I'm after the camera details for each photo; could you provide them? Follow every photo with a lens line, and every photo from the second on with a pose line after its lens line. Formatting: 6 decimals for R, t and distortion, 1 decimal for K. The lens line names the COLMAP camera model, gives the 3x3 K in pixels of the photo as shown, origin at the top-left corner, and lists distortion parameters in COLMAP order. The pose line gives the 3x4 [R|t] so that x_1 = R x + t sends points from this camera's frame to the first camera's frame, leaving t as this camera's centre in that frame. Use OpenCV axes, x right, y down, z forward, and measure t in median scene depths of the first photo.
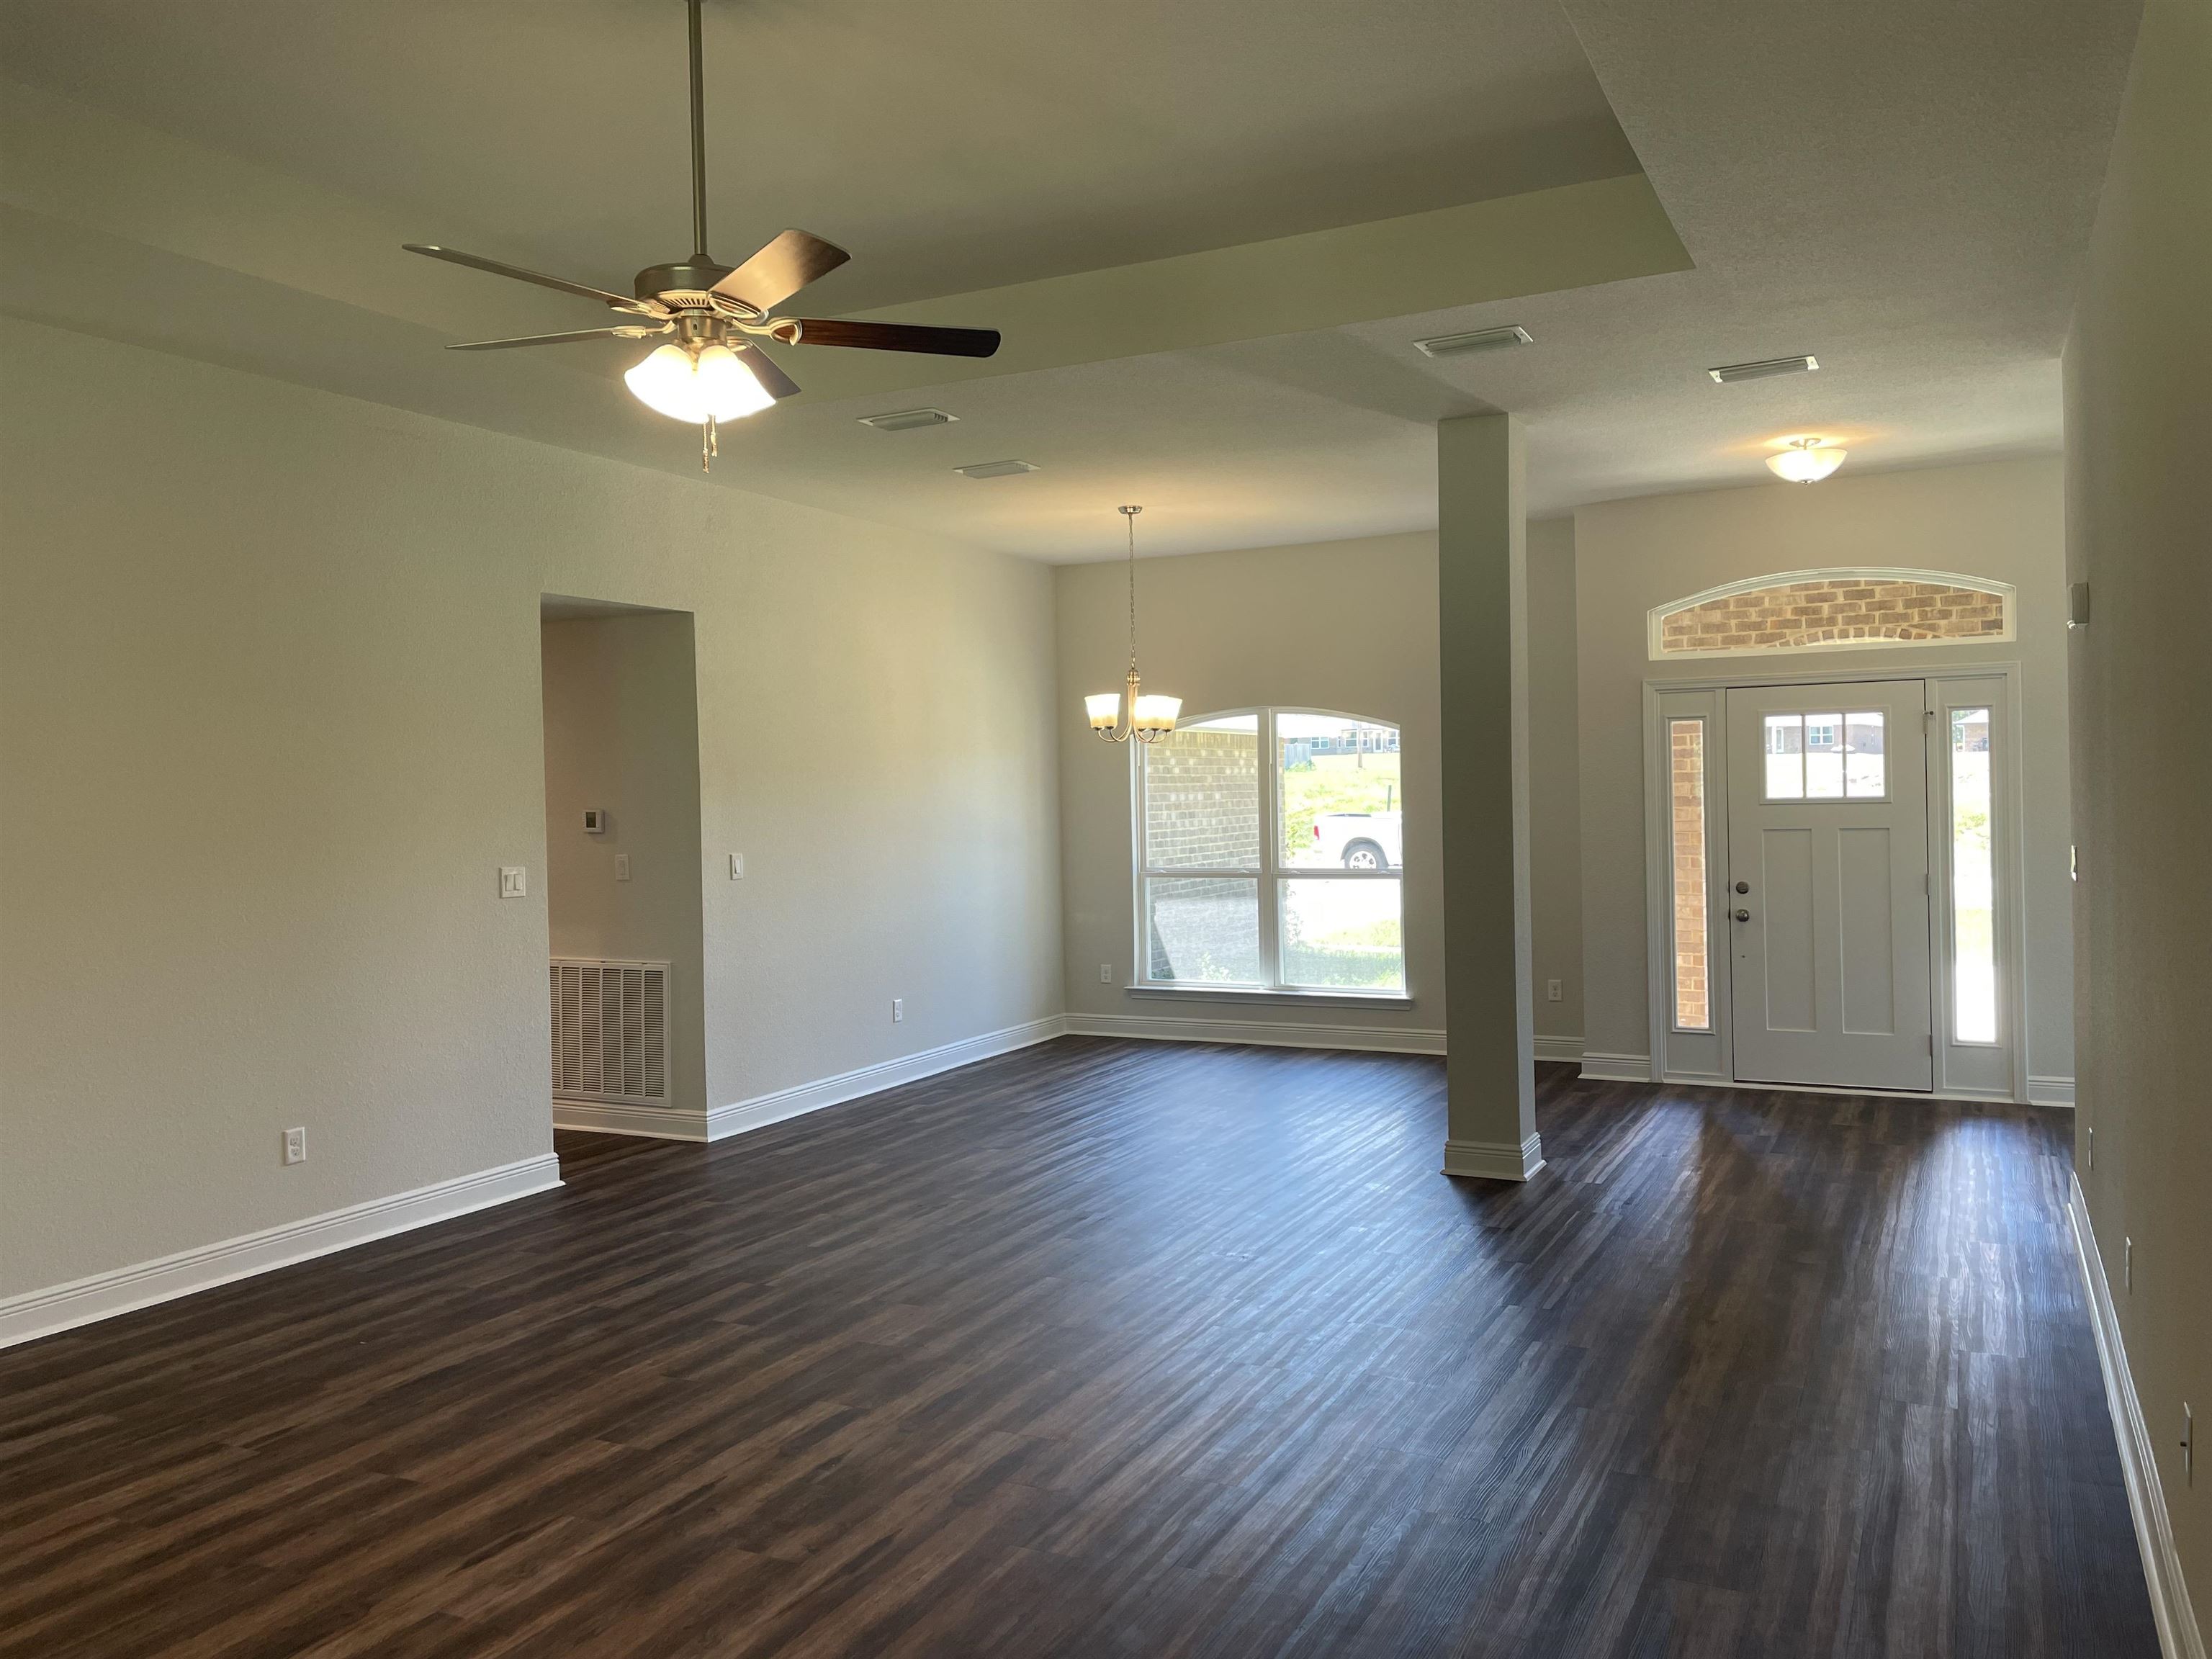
lens RADIAL K [[1677.1, 0, 1108.1], [0, 1677.1, 804.6], [0, 0, 1]] dist [0.098023, -0.120610]
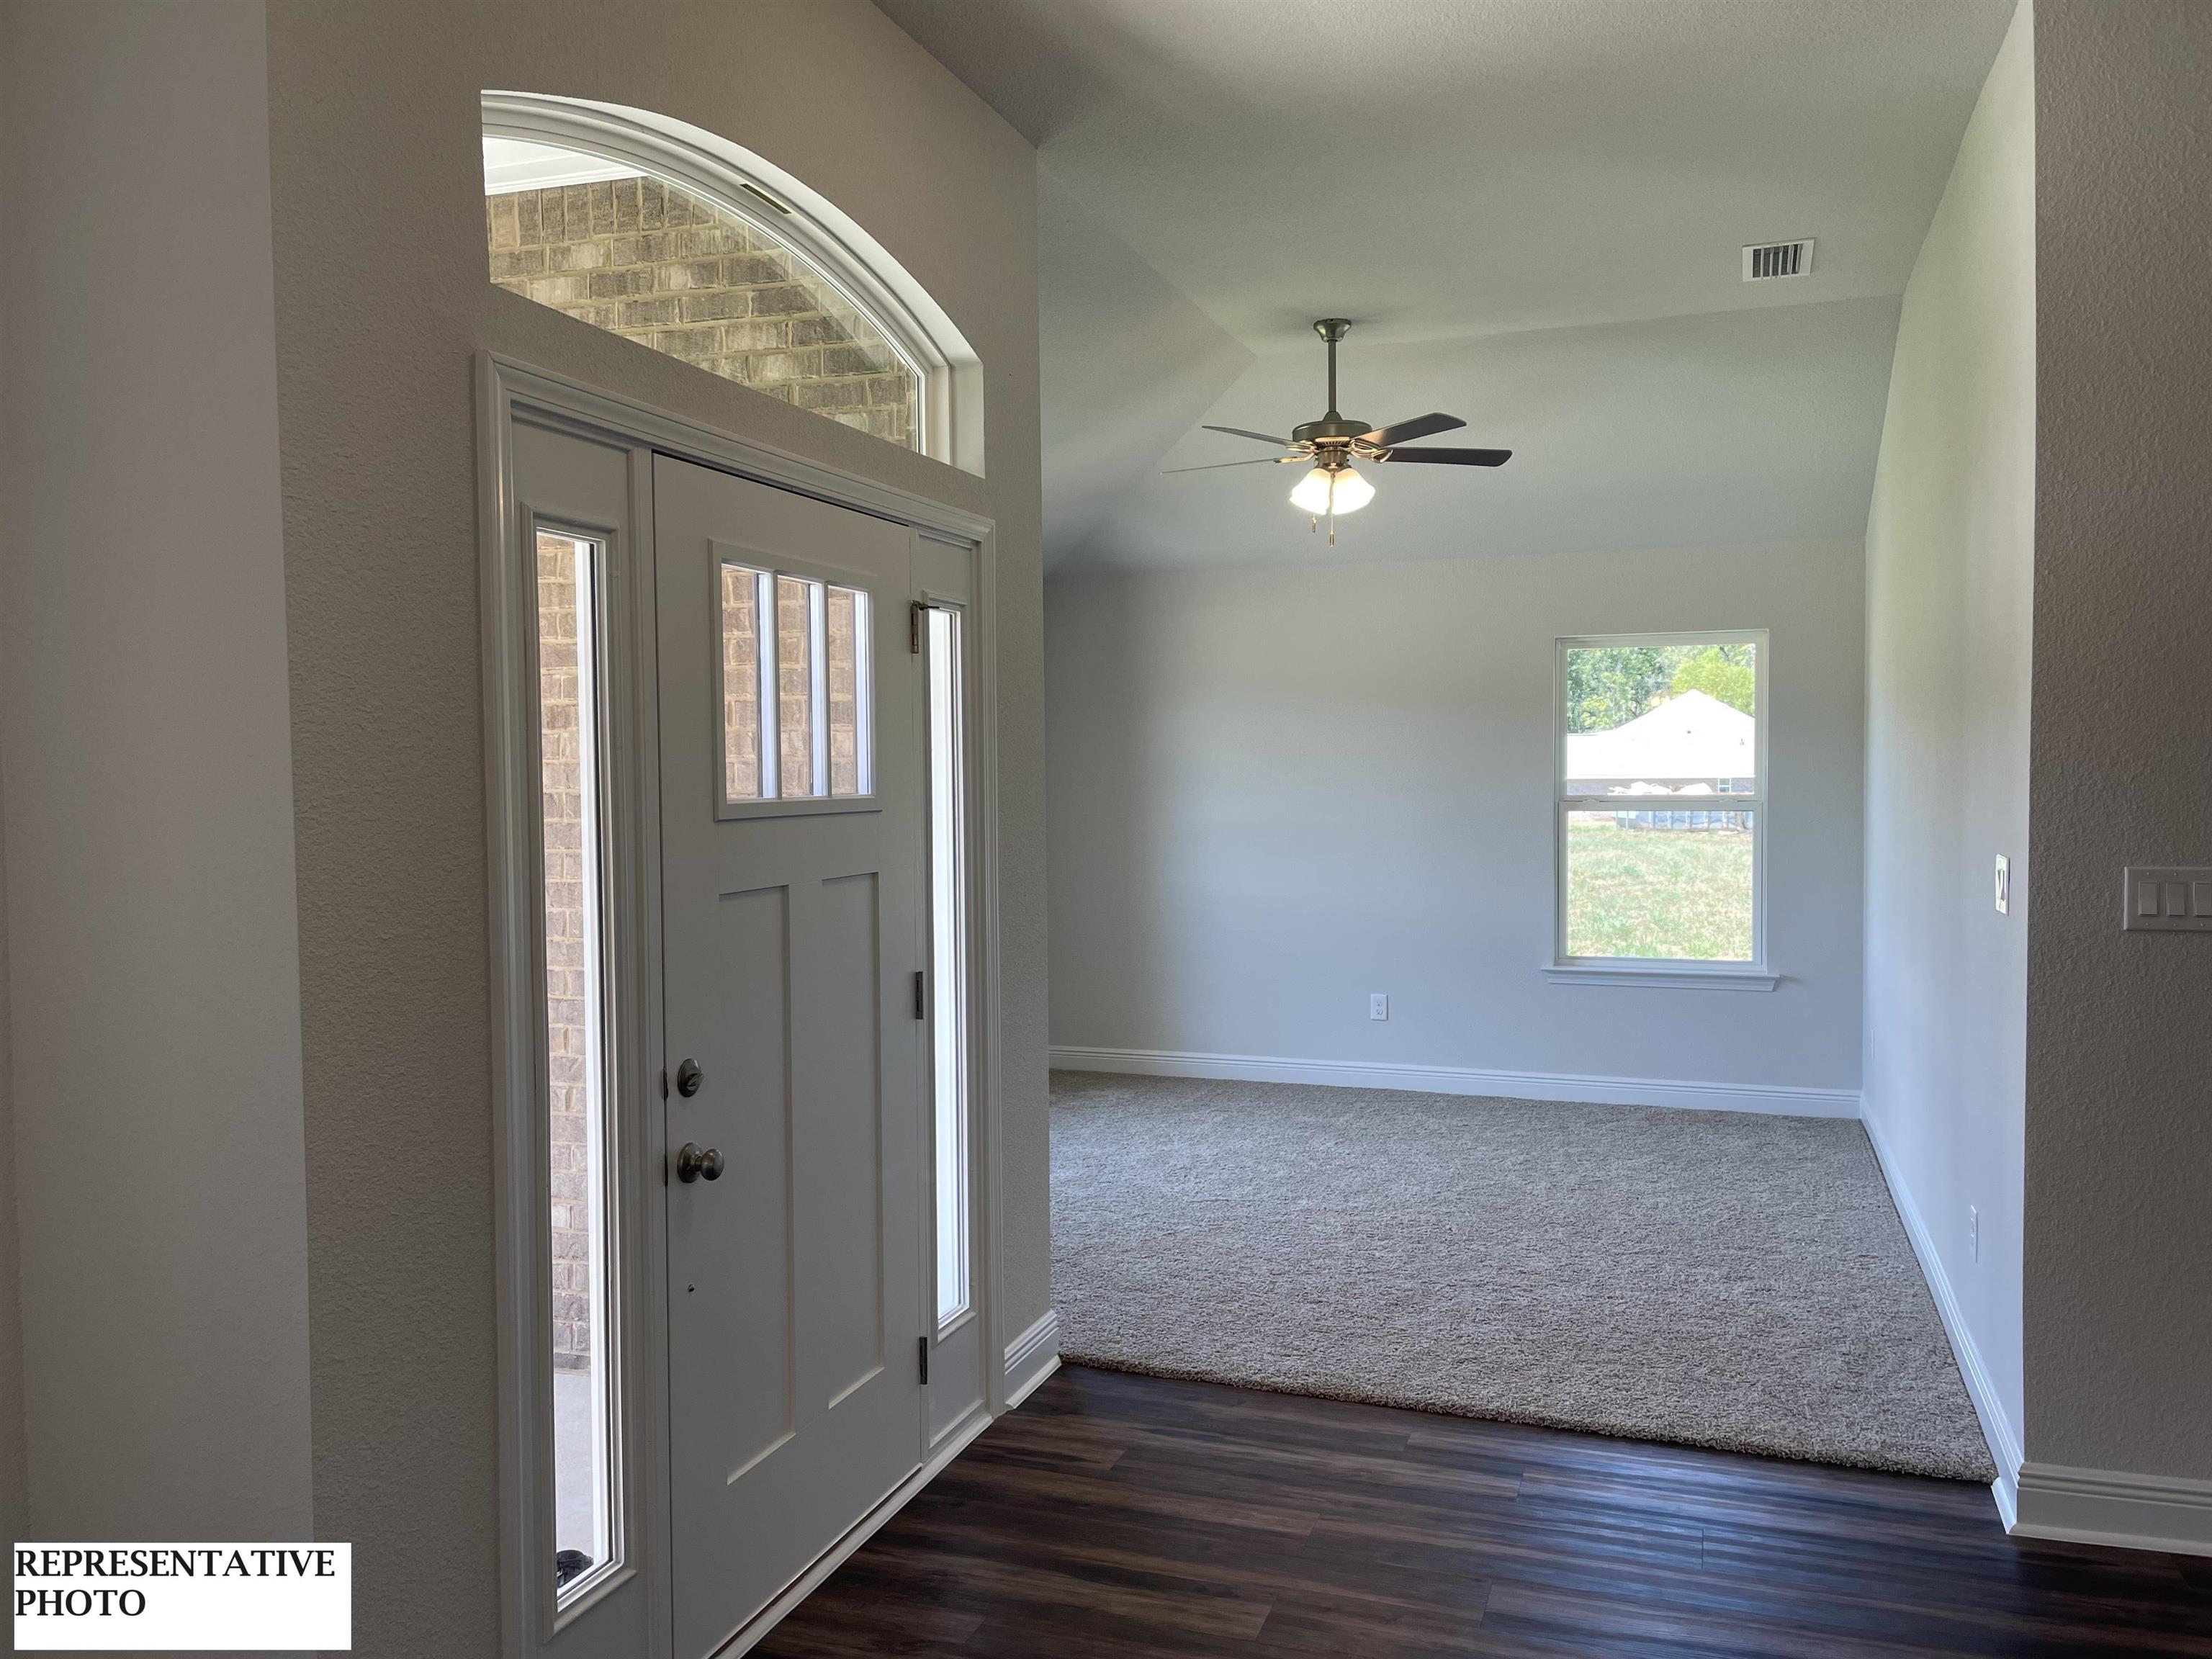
lens RADIAL K [[1677.1, 0, 1108.1], [0, 1677.1, 804.6], [0, 0, 1]] dist [0.098023, -0.120610]
pose [[-0.127371, -0.017238, 0.991705, 0.007632], [0.026717, 0.999427, 0.020803, -0.001308], [-0.991495, 0.029145, -0.126837, 0.168265]]
